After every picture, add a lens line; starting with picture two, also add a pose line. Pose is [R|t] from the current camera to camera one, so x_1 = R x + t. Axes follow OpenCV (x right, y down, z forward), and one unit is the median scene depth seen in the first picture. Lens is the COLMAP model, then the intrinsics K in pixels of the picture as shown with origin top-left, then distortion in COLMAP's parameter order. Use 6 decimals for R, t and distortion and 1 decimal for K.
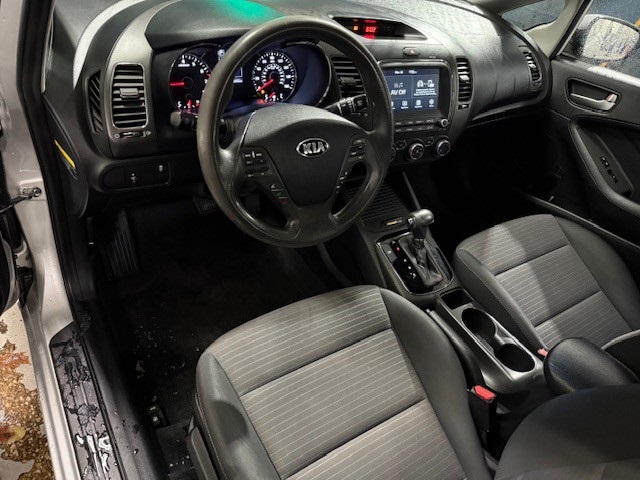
lens RADIAL K [[448.1, 0, 320.0], [0, 448.1, 240.0], [0, 0, 1]] dist [0.035061, -0.070719]
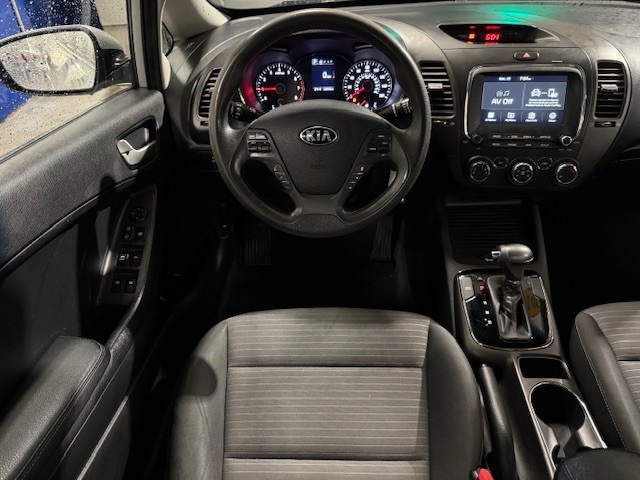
lens RADIAL K [[448.1, 0, 320.0], [0, 448.1, 240.0], [0, 0, 1]] dist [0.035061, -0.070719]
pose [[0.812102, 0.163567, -0.560121, 0.421415], [-0.228942, 0.972255, -0.048017, 0.047515], [0.536726, 0.167230, 0.827018, 0.155438]]
